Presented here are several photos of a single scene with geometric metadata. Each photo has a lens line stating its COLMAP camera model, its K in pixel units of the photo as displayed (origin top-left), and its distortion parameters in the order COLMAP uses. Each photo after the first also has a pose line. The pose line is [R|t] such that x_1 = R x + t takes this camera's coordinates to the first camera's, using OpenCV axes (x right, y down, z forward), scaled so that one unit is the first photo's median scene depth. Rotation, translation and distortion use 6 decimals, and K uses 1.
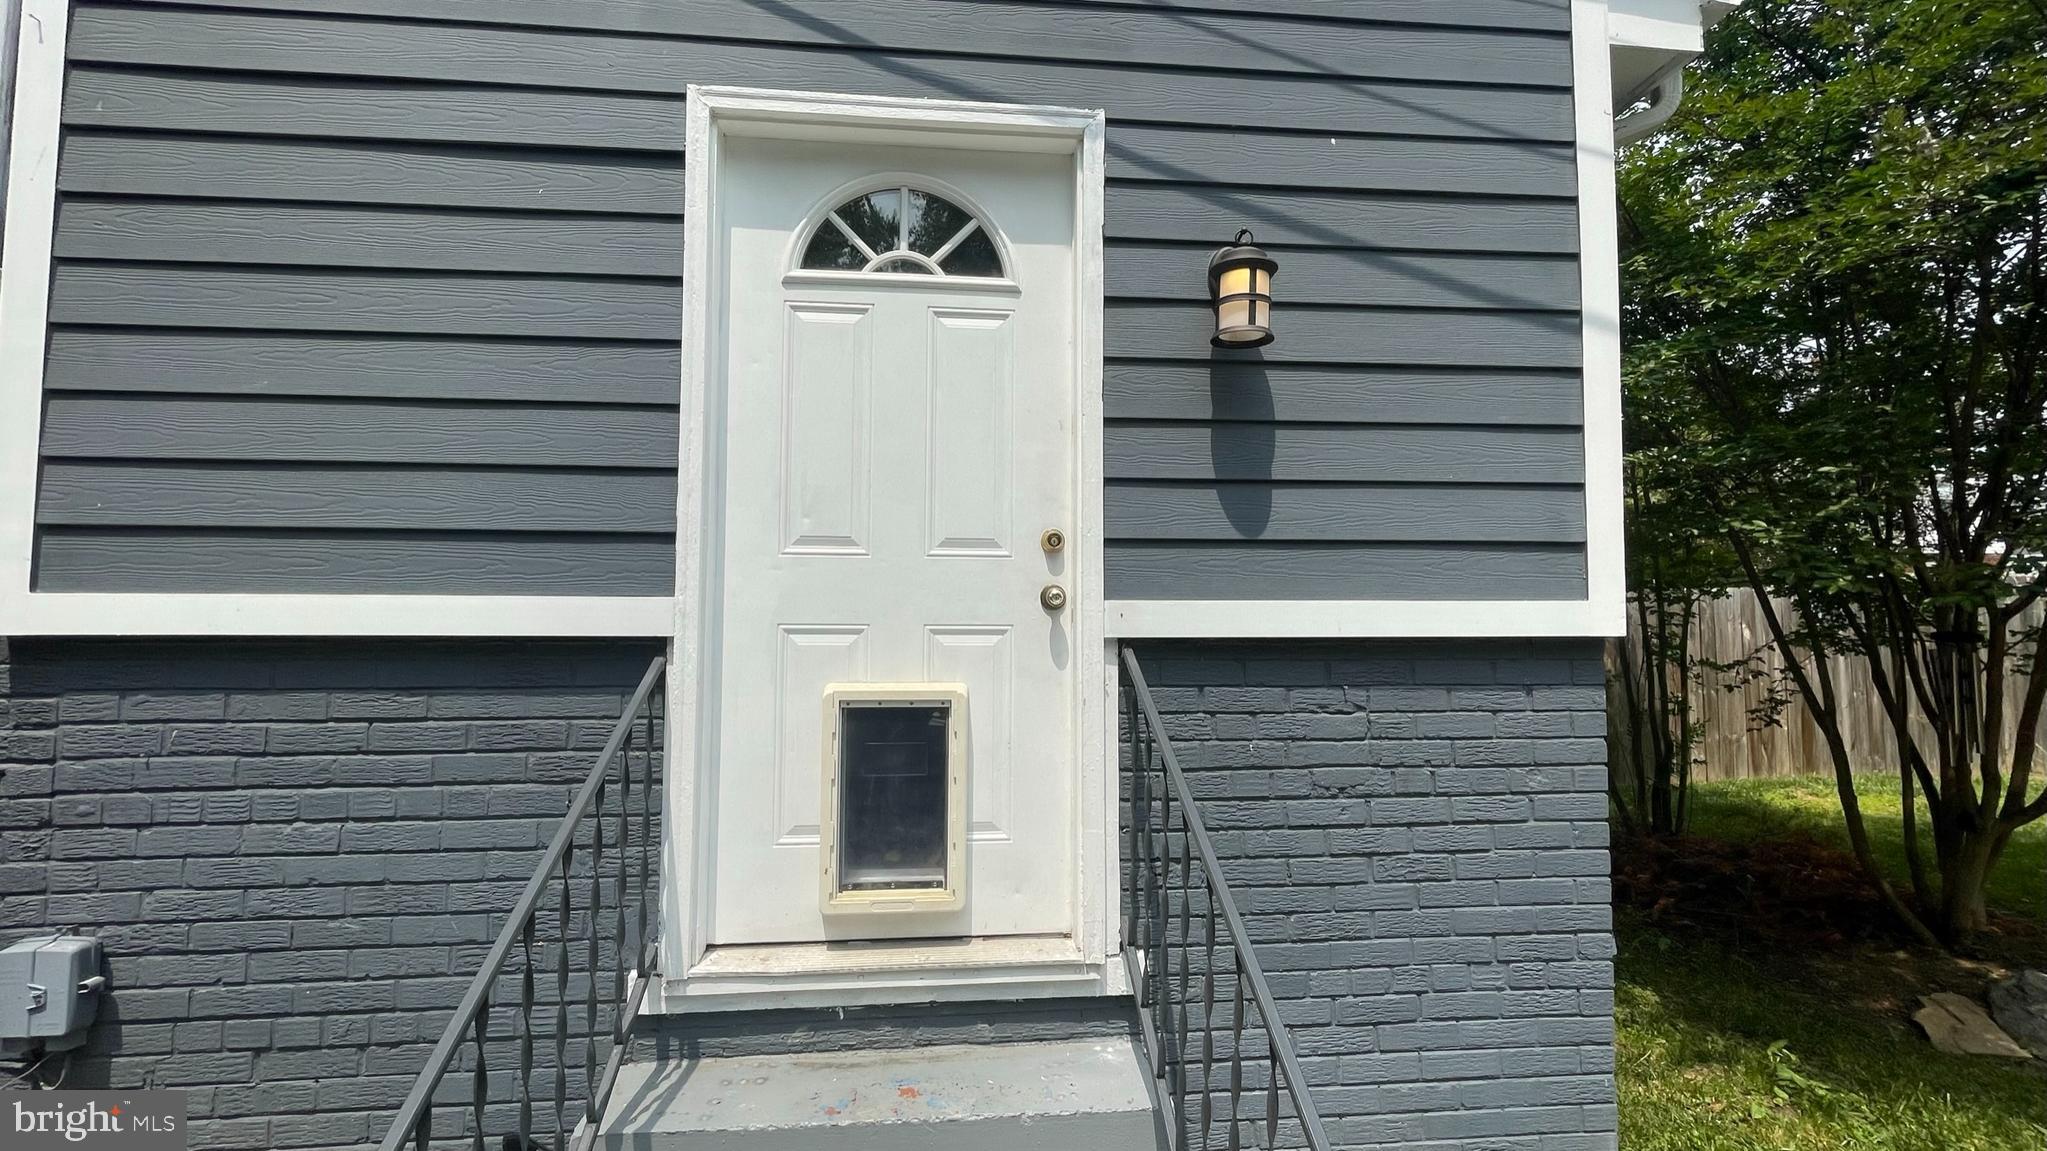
lens RADIAL K [[830.8, 0, 1014.7], [0, 830.8, 572.3], [0, 0, 1]] dist [-0.001732, -0.001862]
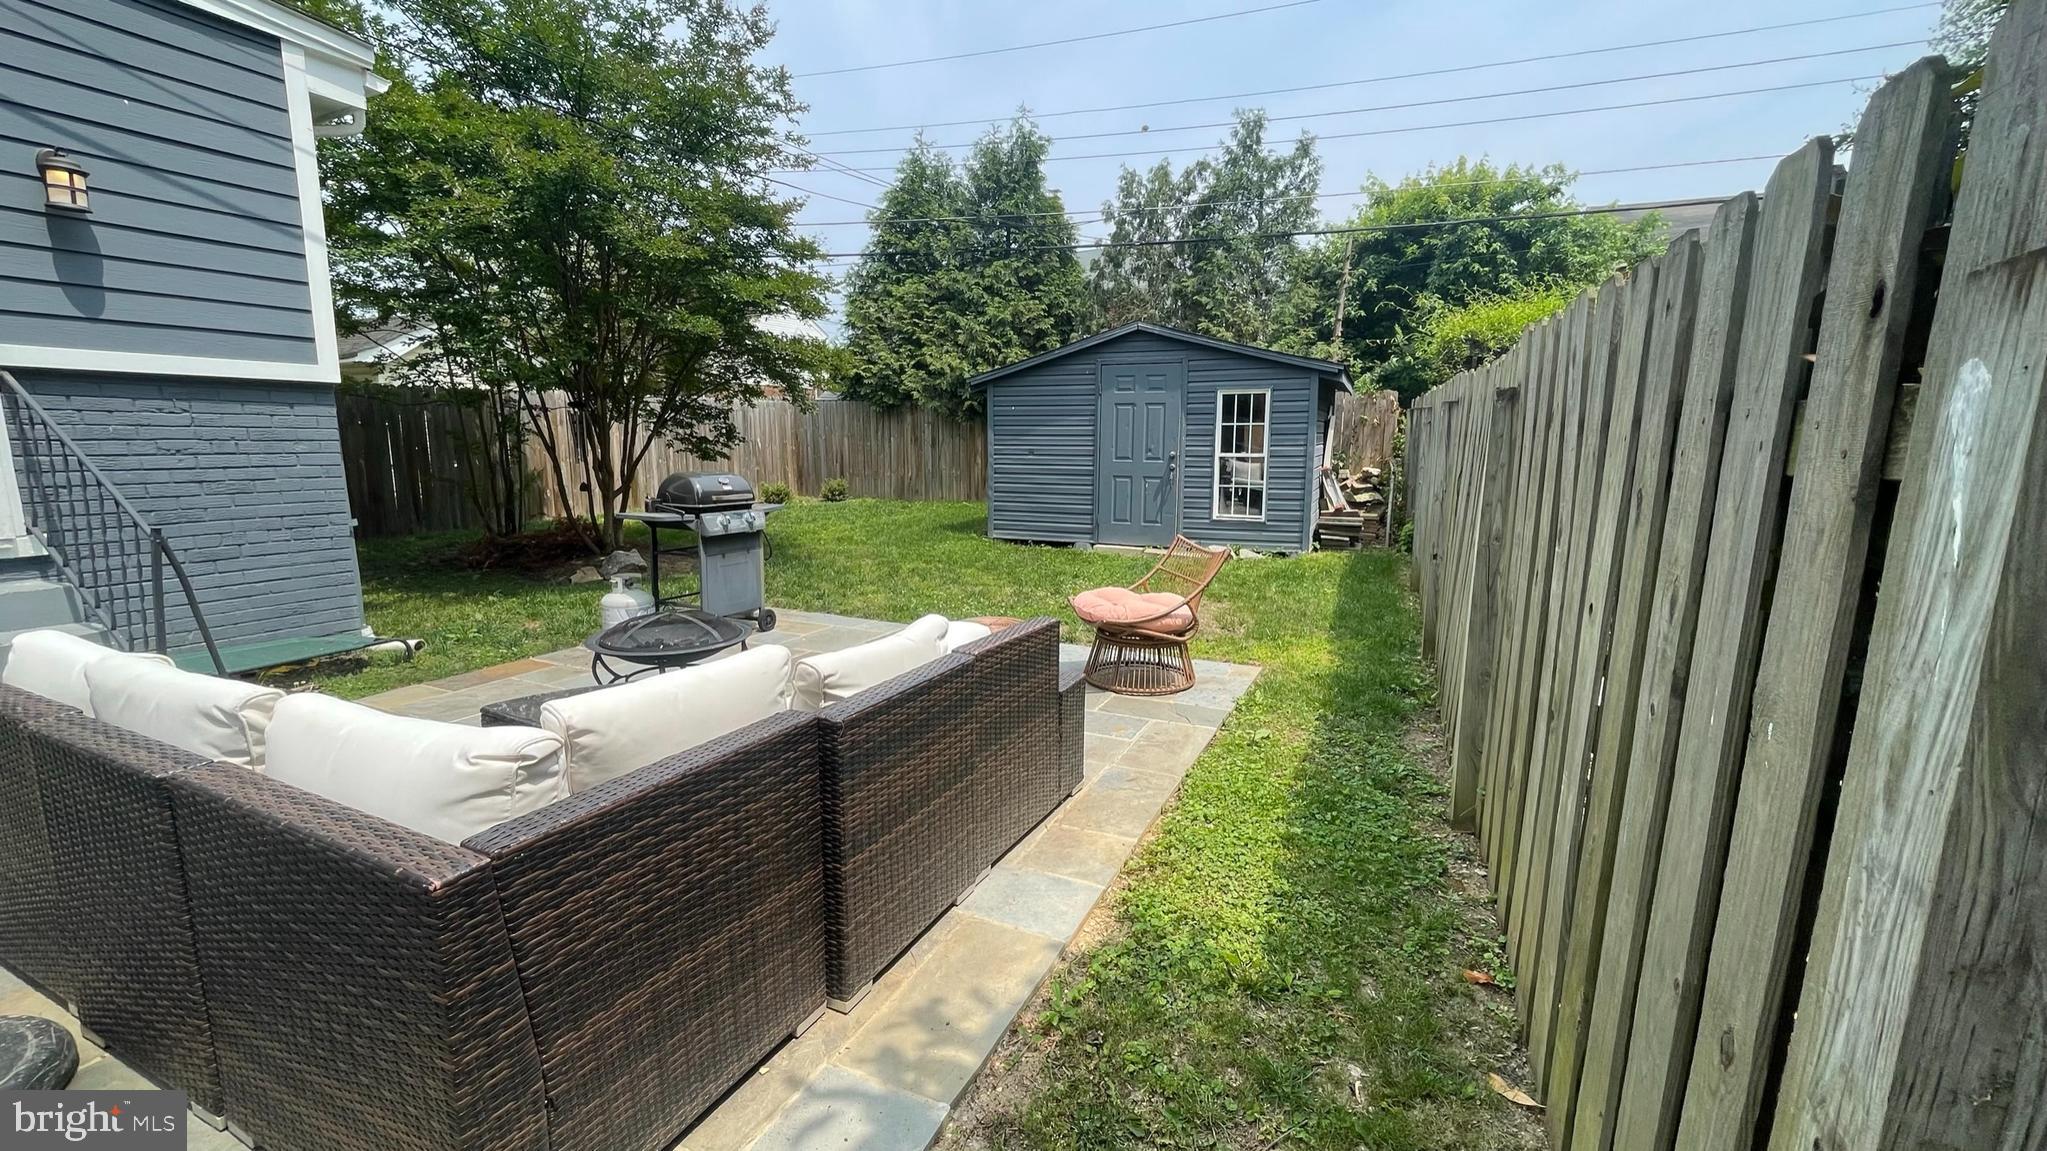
lens RADIAL K [[830.8, 0, 1027.0], [0, 830.8, 579.5], [0, 0, 1]] dist [-0.001732, -0.001862]
pose [[0.501858, -0.139027, 0.853703, -0.338920], [-0.055043, 0.979864, 0.191931, 0.067893], [-0.863197, -0.143313, 0.484100, -1.836805]]
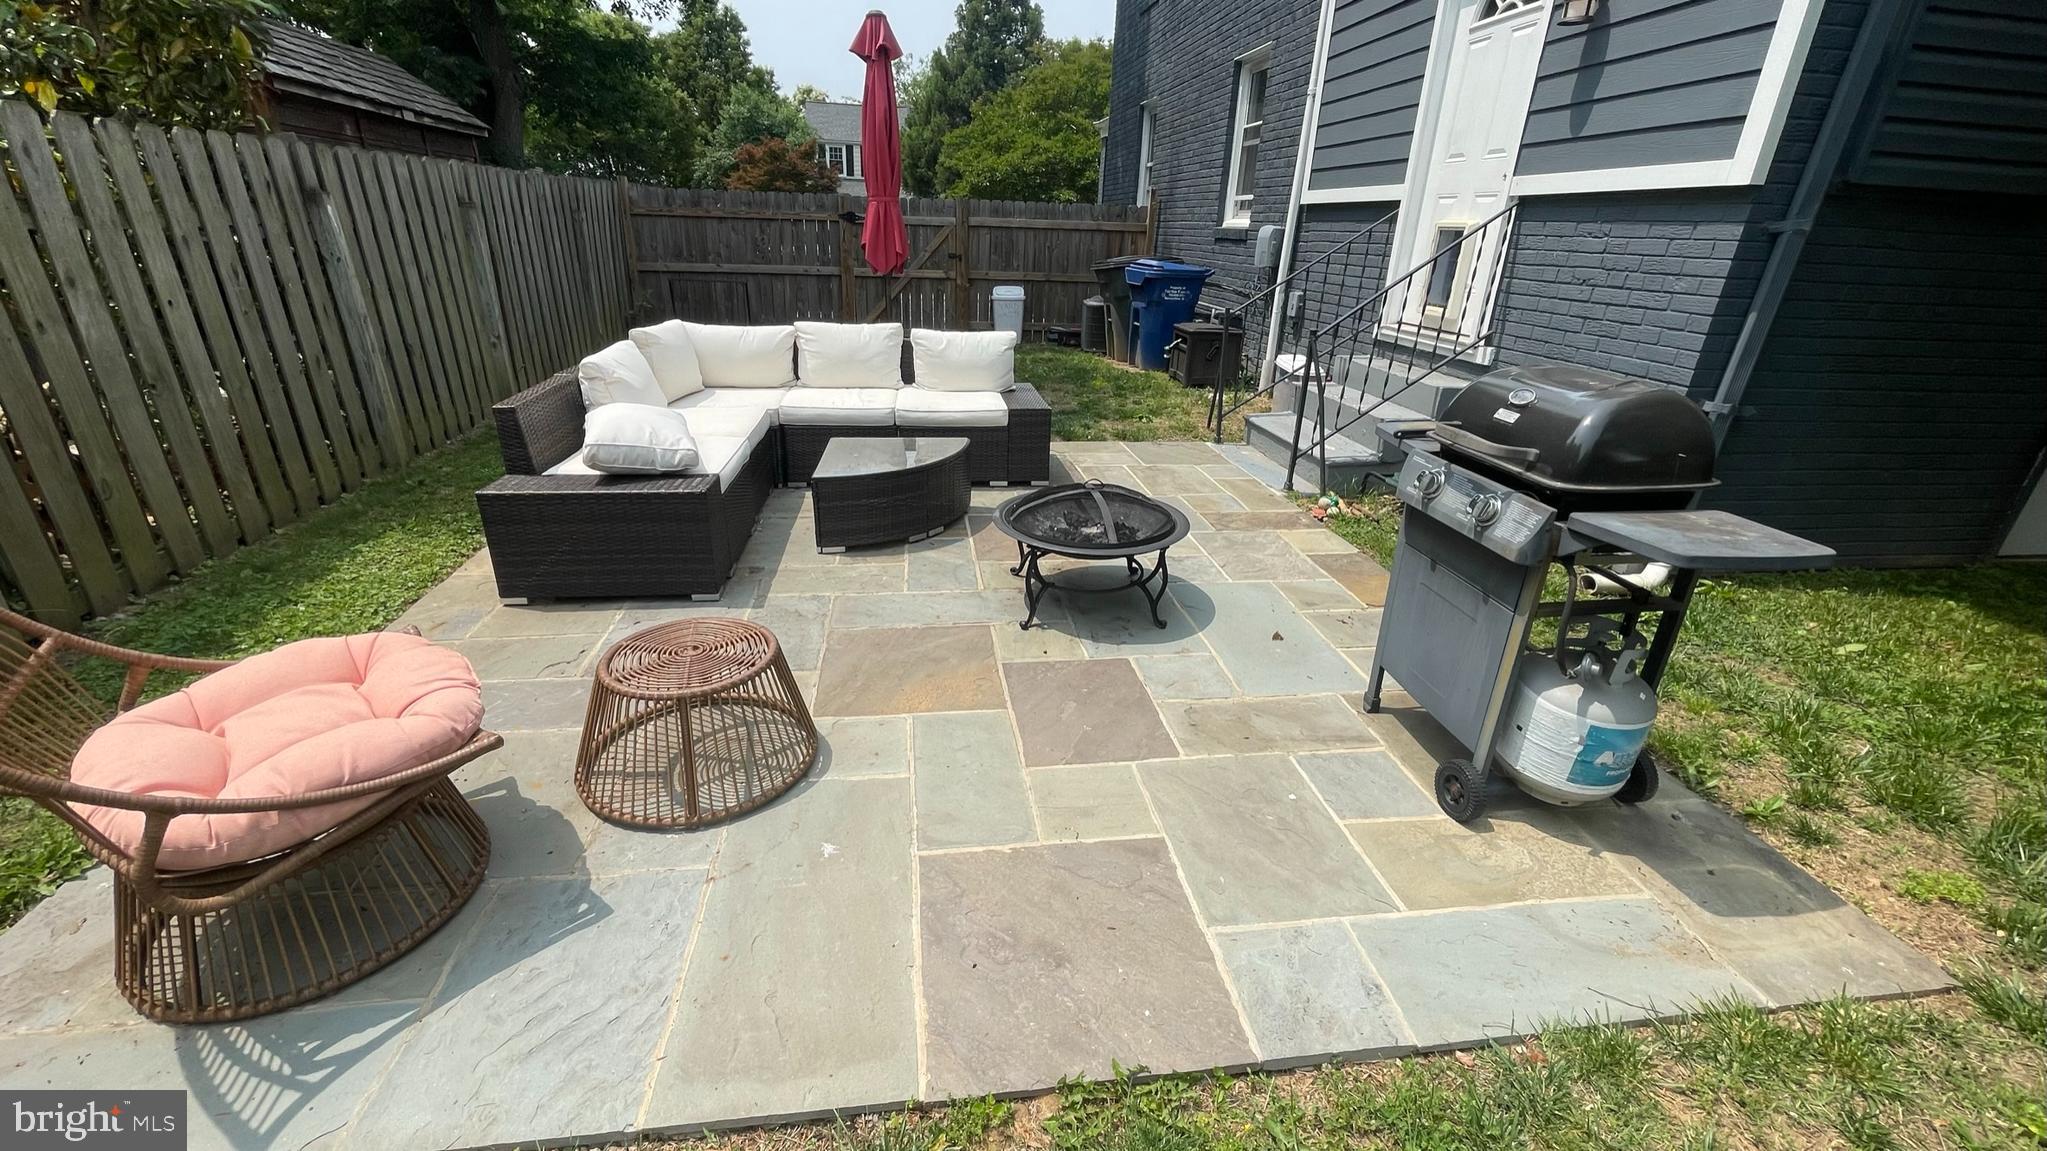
lens RADIAL K [[830.8, 0, 1018.0], [0, 830.8, 579.9], [0, 0, 1]] dist [-0.001732, -0.001862]
pose [[0.041618, 0.388804, -0.920380, 2.368140], [0.024382, 0.920509, 0.389961, 0.121823], [0.998836, -0.038671, 0.028830, -0.371491]]
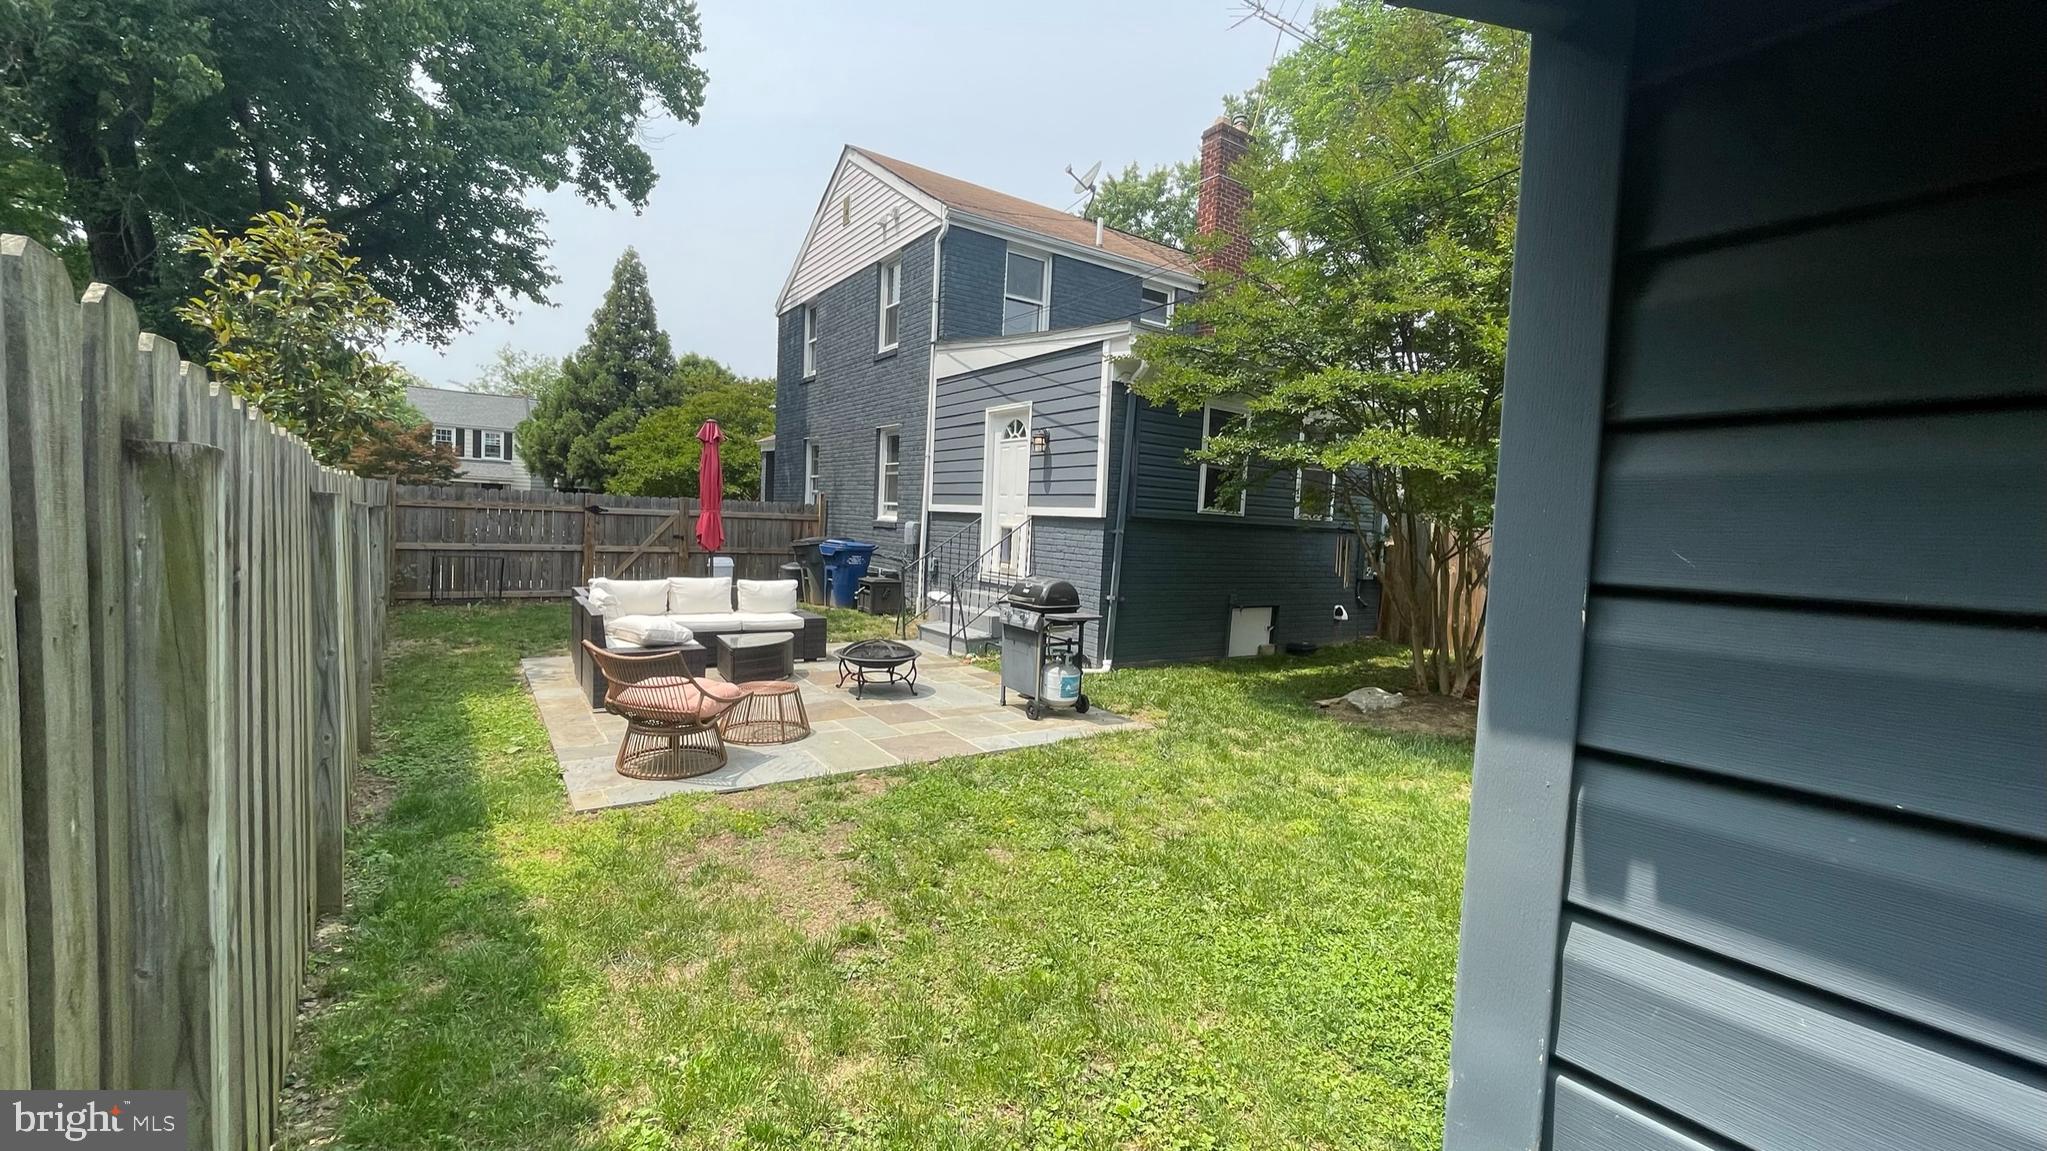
lens RADIAL K [[830.8, 0, 1026.8], [0, 830.8, 576.3], [0, 0, 1]] dist [-0.001732, -0.001862]
pose [[0.482454, 0.077081, -0.872523, 4.191772], [0.007433, 0.995724, 0.092075, -0.009920], [0.875890, -0.050907, 0.479819, -1.283333]]
